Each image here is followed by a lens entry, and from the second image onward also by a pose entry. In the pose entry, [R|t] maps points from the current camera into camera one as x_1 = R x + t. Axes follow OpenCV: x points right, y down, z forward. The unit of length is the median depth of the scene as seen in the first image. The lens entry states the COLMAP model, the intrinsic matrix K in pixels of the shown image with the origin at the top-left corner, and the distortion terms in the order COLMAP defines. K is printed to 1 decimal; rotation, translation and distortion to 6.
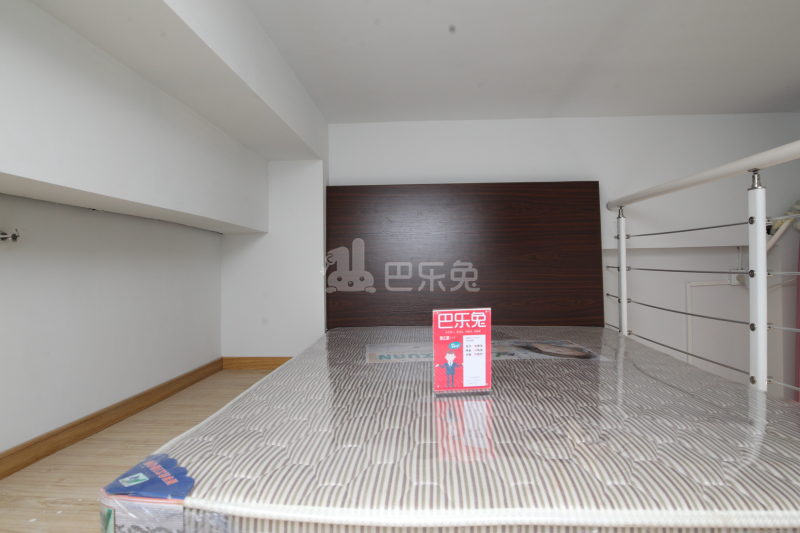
lens RADIAL K [[473.8, 0, 402.1], [0, 473.8, 267.2], [0, 0, 1]] dist [-0.033101, 0.002211]
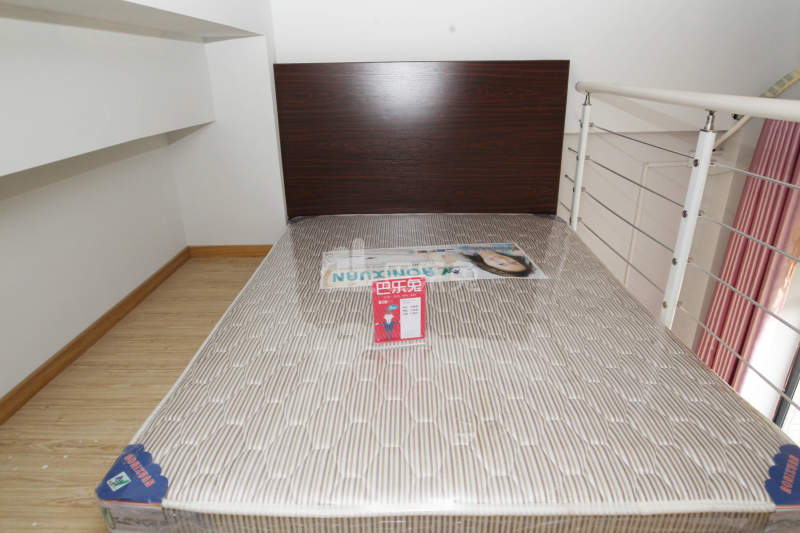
lens RADIAL K [[473.8, 0, 402.1], [0, 473.8, 267.2], [0, 0, 1]] dist [-0.033101, 0.002211]
pose [[0.998935, -0.018665, 0.042194, 0.088921], [0.001004, 0.923094, 0.384573, -0.344325], [-0.046127, -0.384122, 0.922130, 0.019522]]
